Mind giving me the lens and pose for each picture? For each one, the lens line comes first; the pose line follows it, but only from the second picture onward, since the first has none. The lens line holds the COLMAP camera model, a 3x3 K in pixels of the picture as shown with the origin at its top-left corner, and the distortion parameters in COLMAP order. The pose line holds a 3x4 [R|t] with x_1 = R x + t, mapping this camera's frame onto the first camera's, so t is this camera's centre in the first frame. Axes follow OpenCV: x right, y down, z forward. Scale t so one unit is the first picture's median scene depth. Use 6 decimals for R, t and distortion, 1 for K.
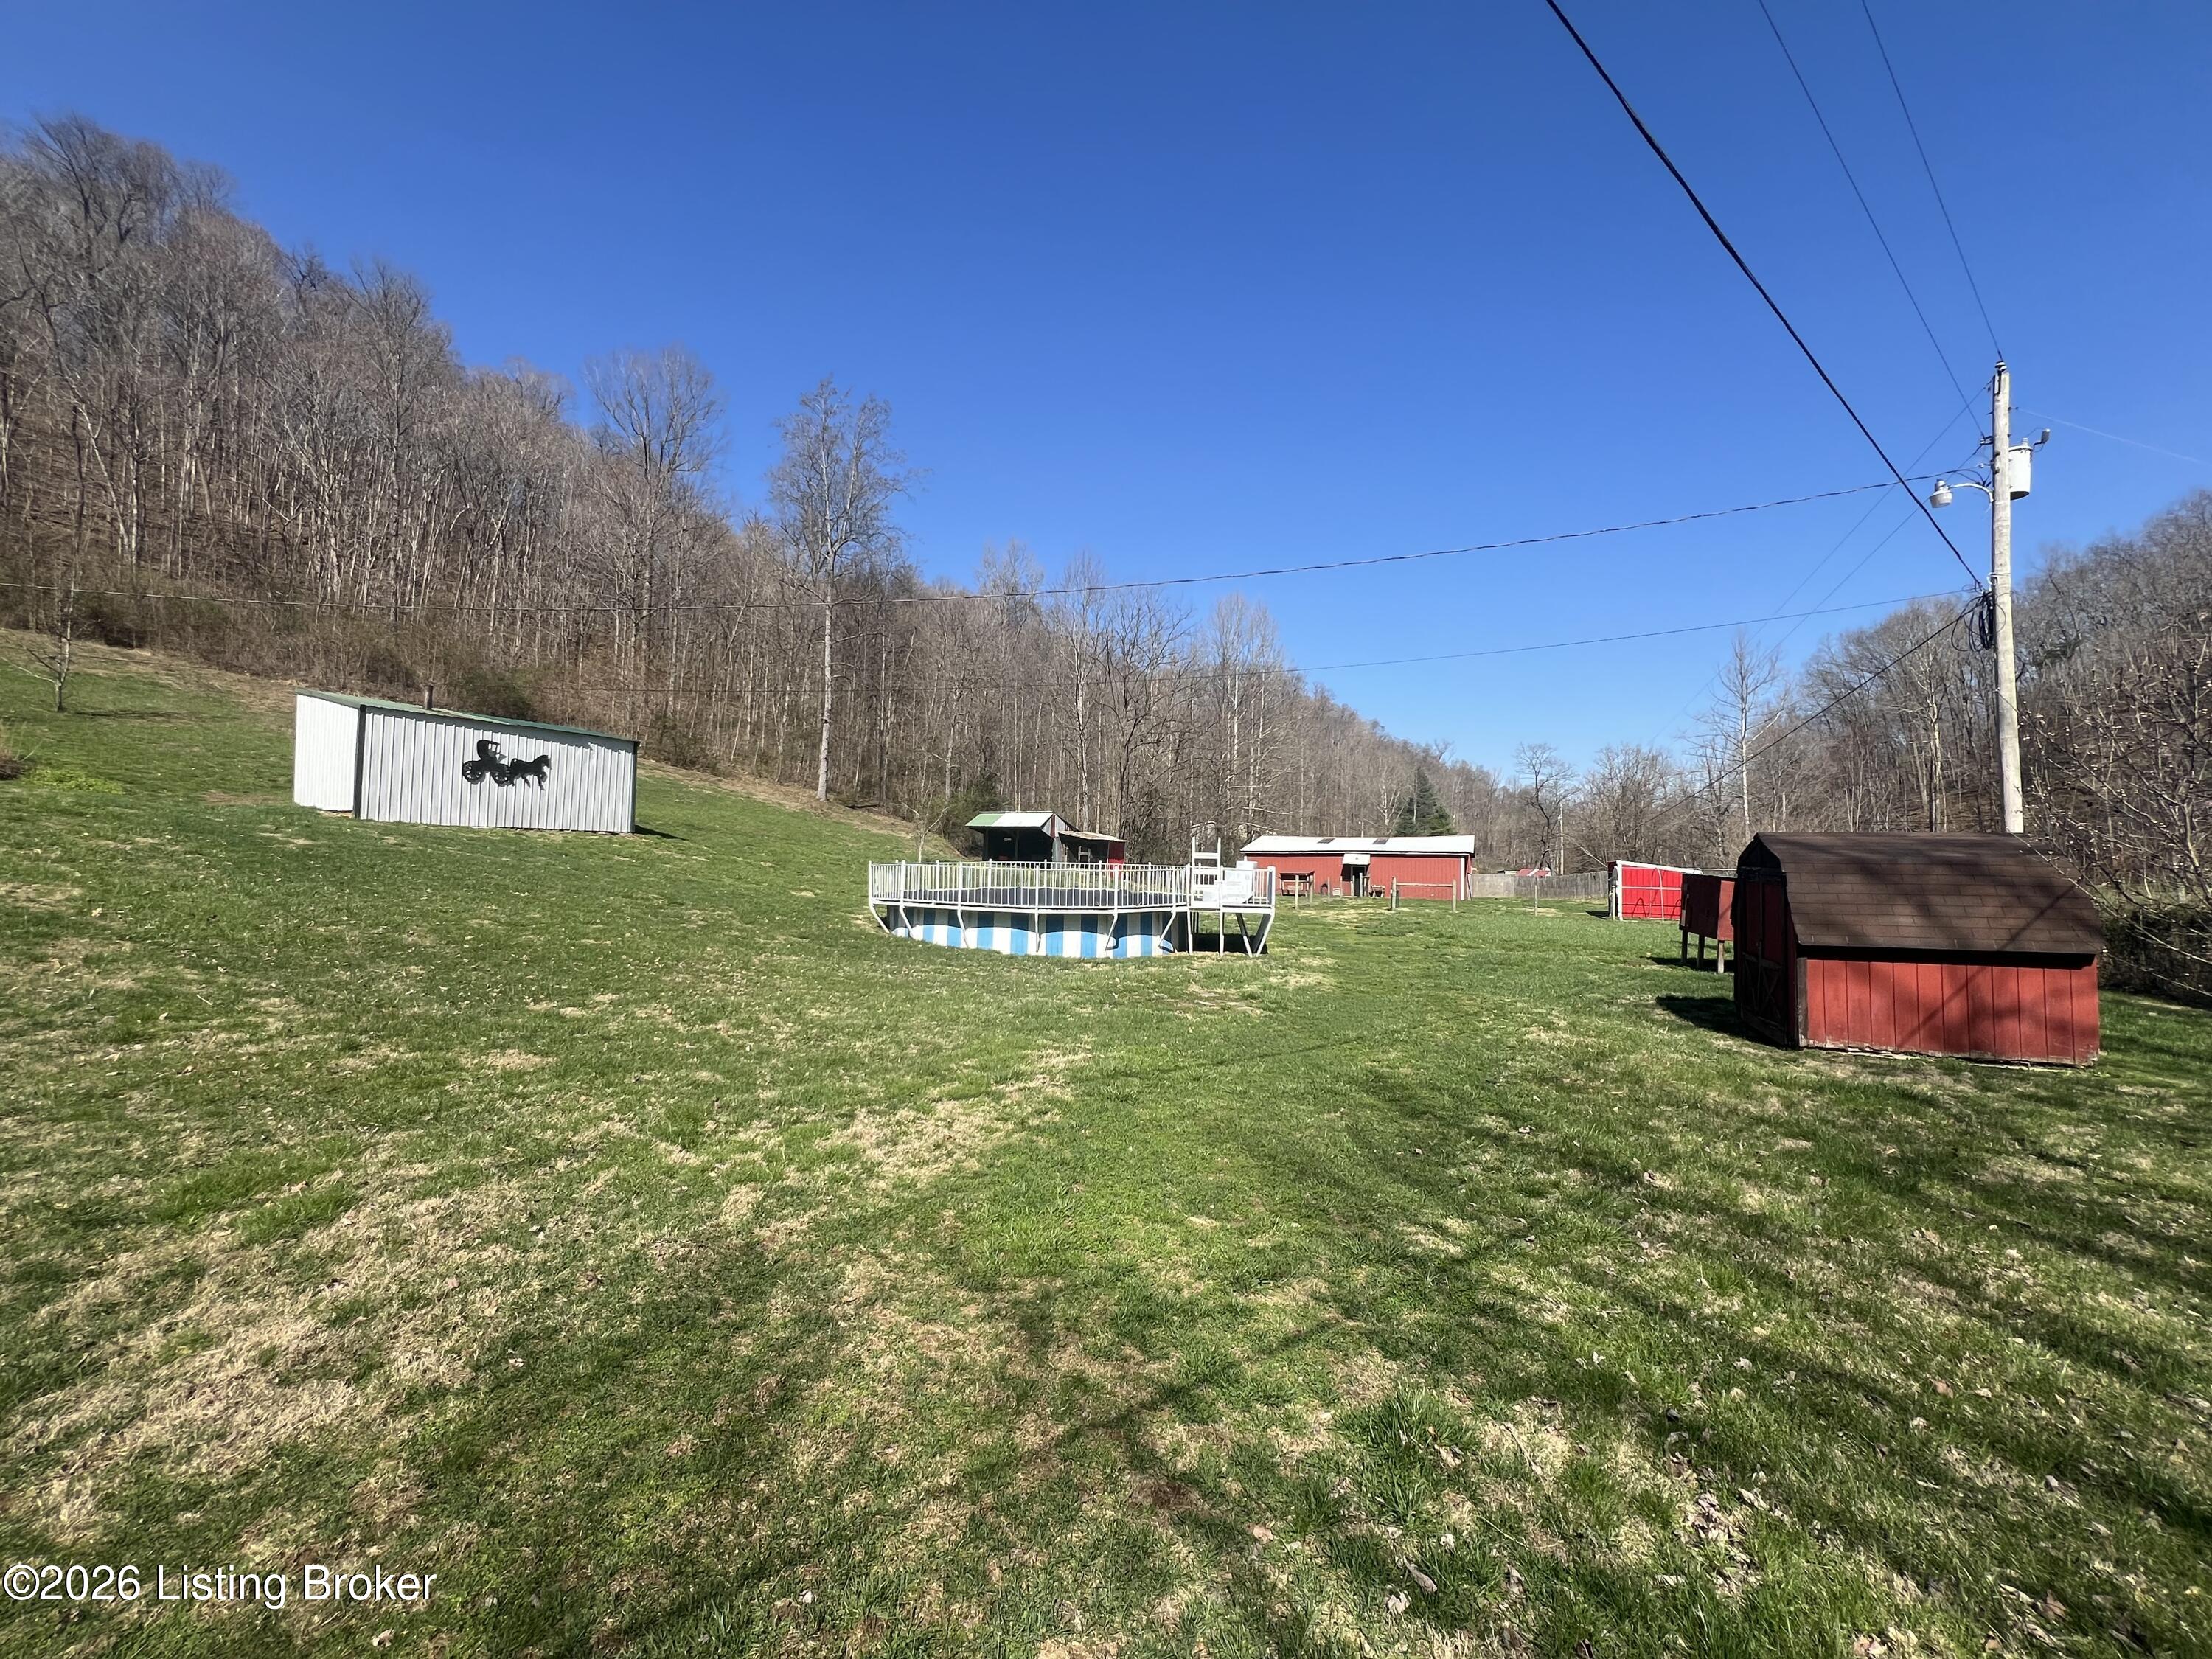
lens RADIAL K [[889.7, 0, 1102.6], [0, 889.7, 823.3], [0, 0, 1]] dist [0.000596, -0.000004]
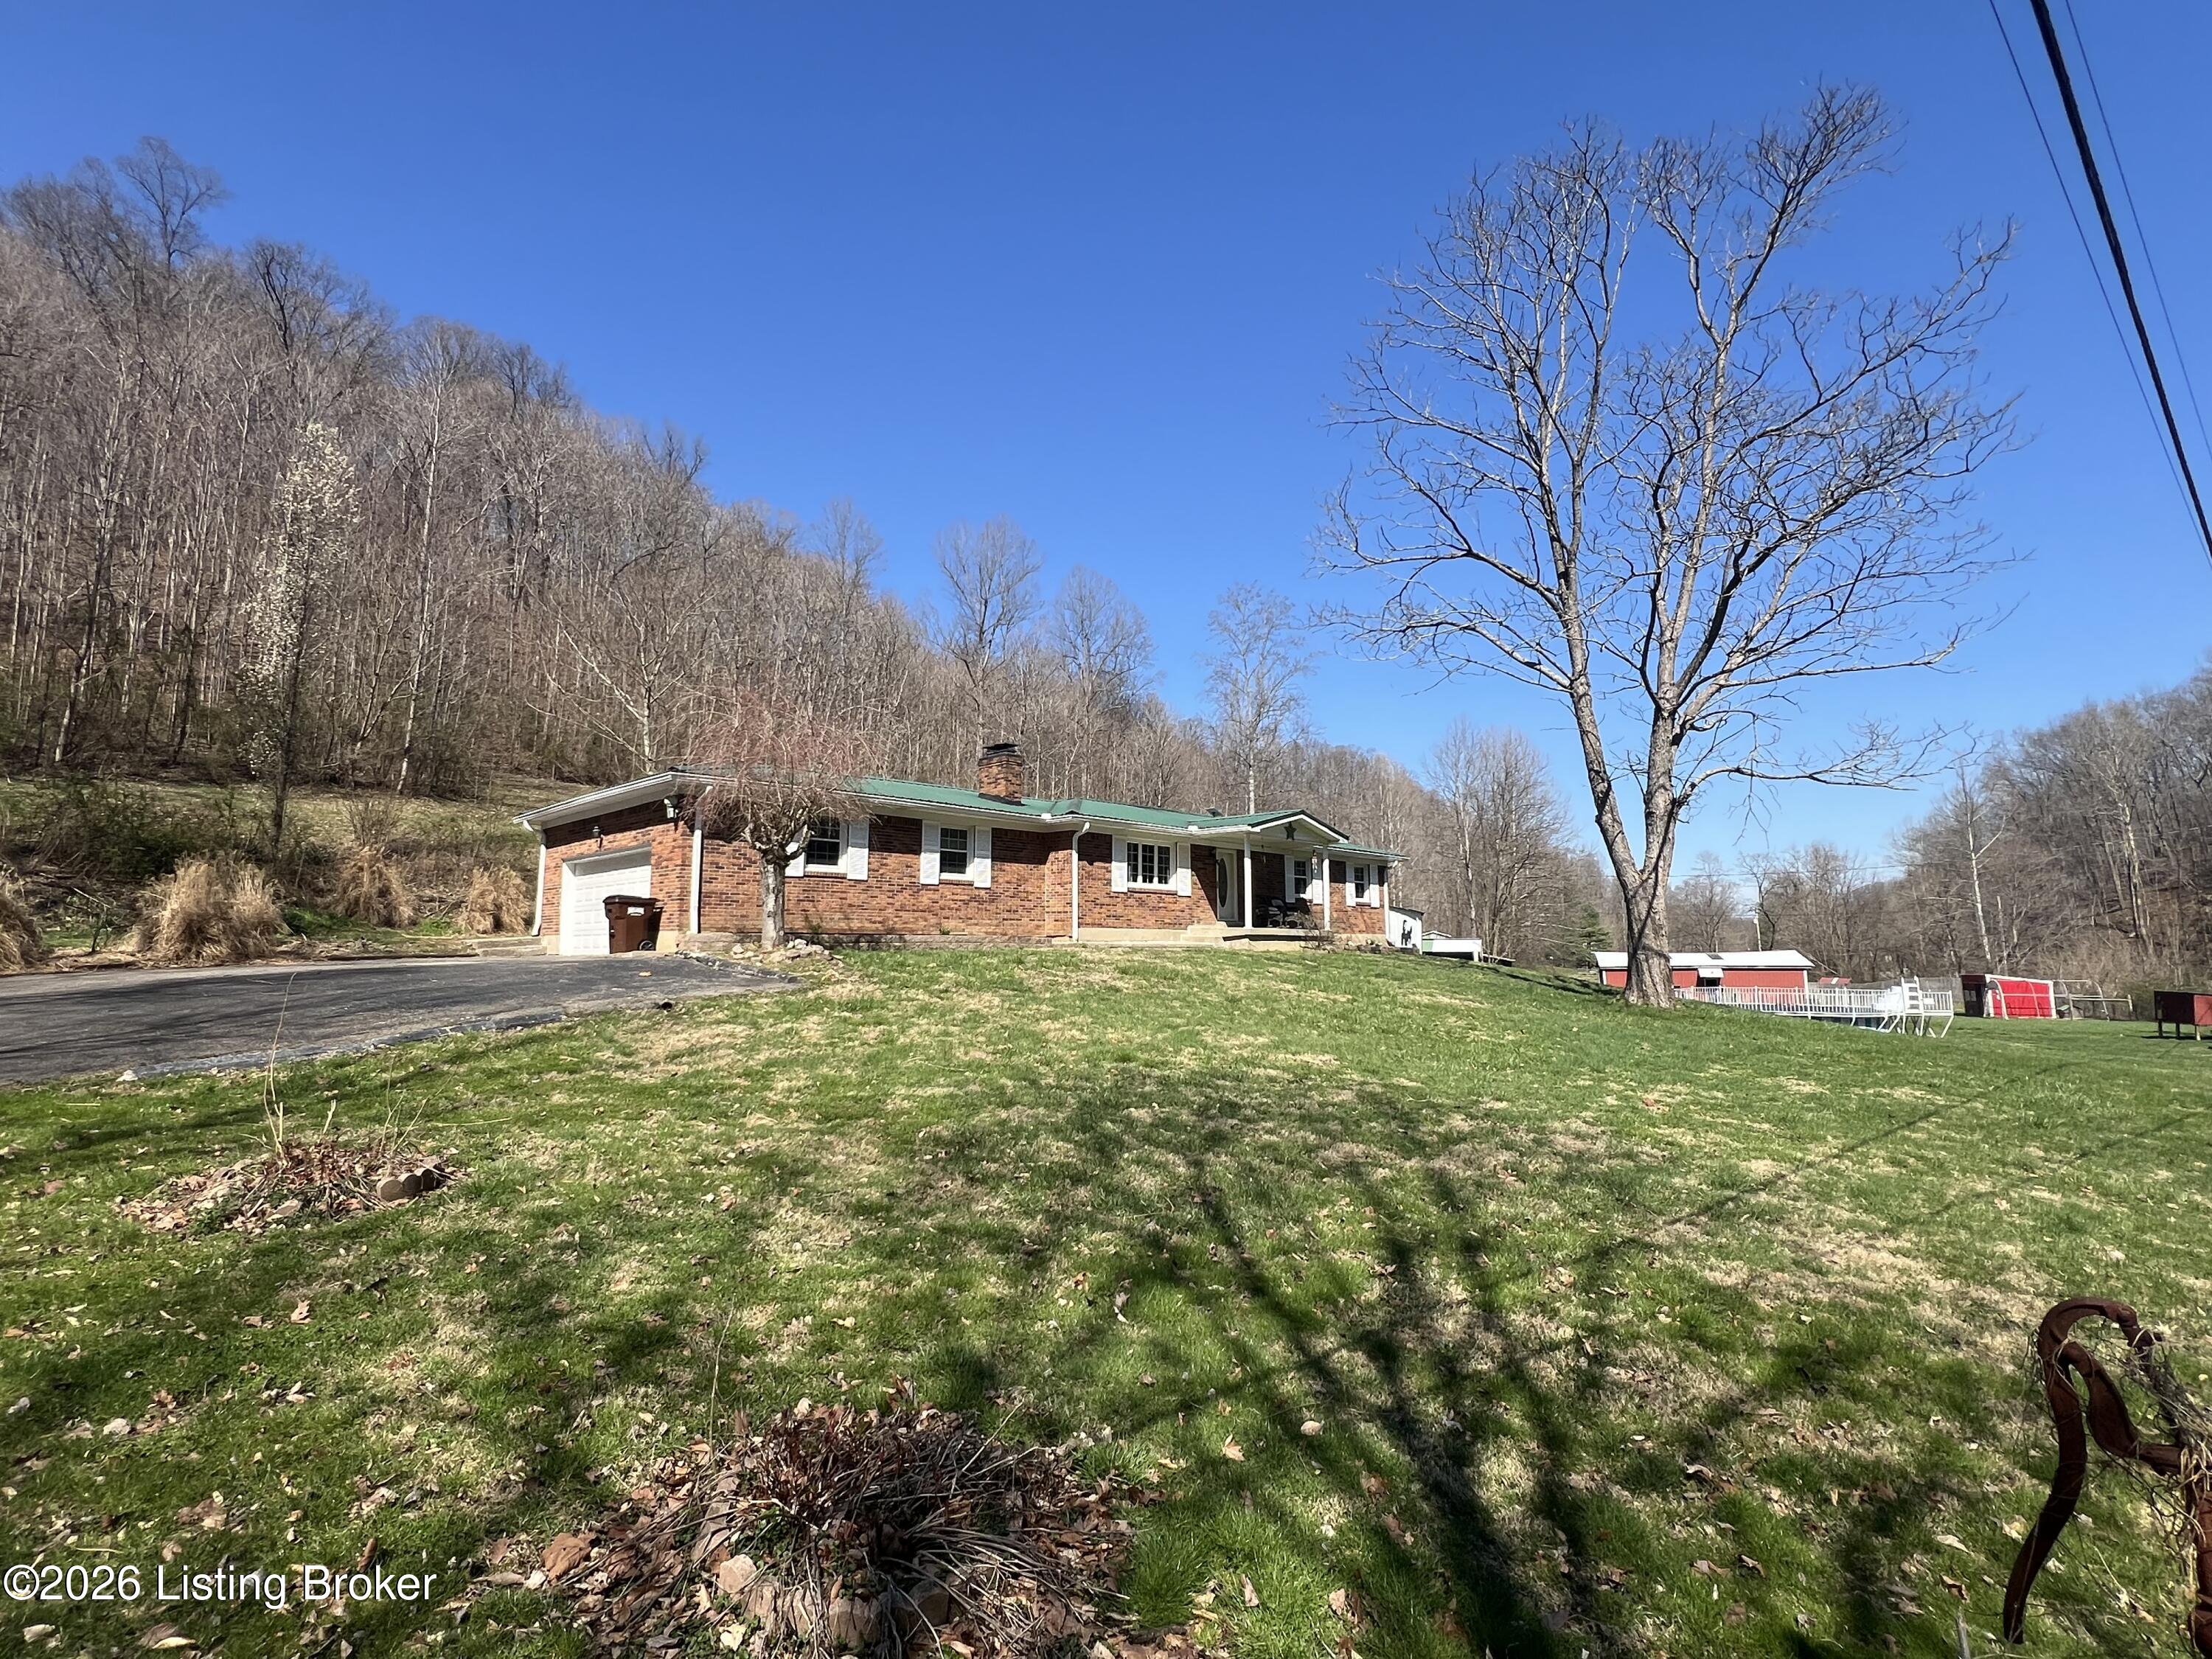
lens RADIAL K [[1076.1, 0, 1091.7], [0, 1076.1, 797.3], [0, 0, 1]] dist [0.002059, 0.000167]
pose [[0.999728, -0.015182, 0.017684, -0.600223], [0.017092, 0.993401, -0.113409, -0.046694], [-0.015846, 0.113681, 0.993391, -0.466258]]
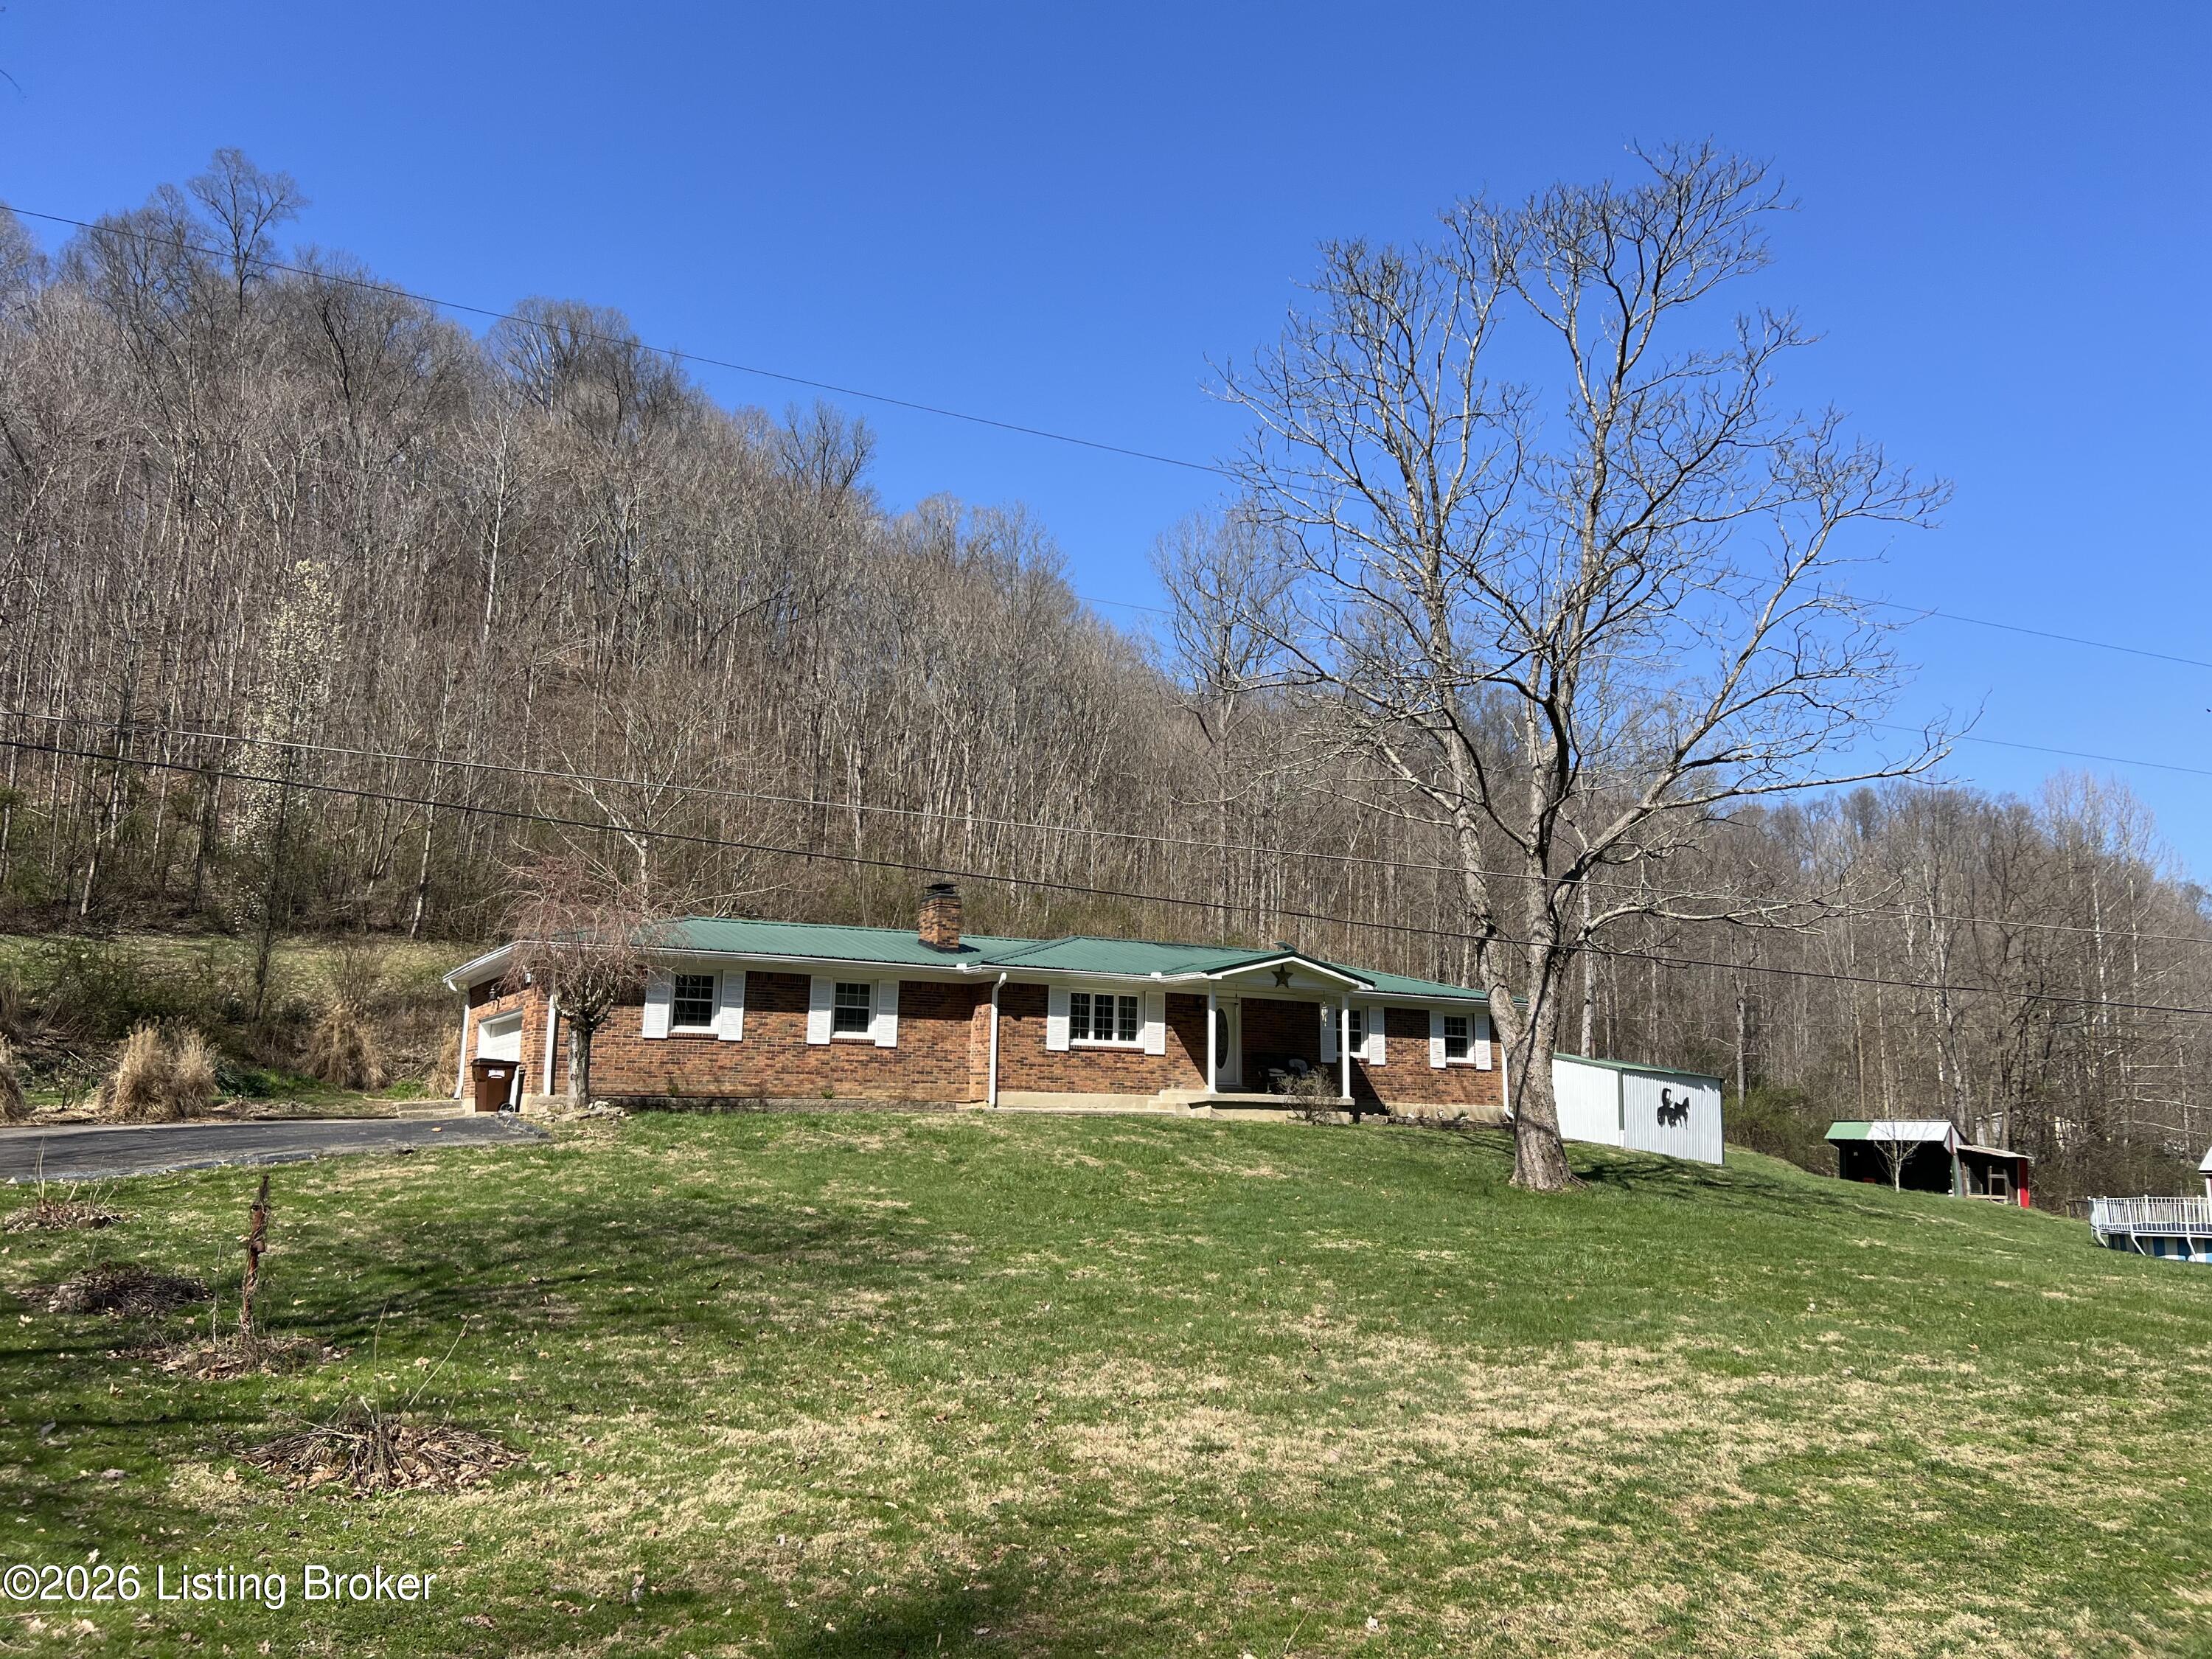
lens RADIAL K [[1710.7, 0, 1114.9], [0, 1710.7, 771.4], [0, 0, 1]] dist [0.060179, -0.062576]
pose [[0.970206, -0.055469, -0.235845, -0.385665], [0.011507, 0.982890, -0.183832, -0.042746], [0.242007, 0.175641, 0.954245, -0.645726]]
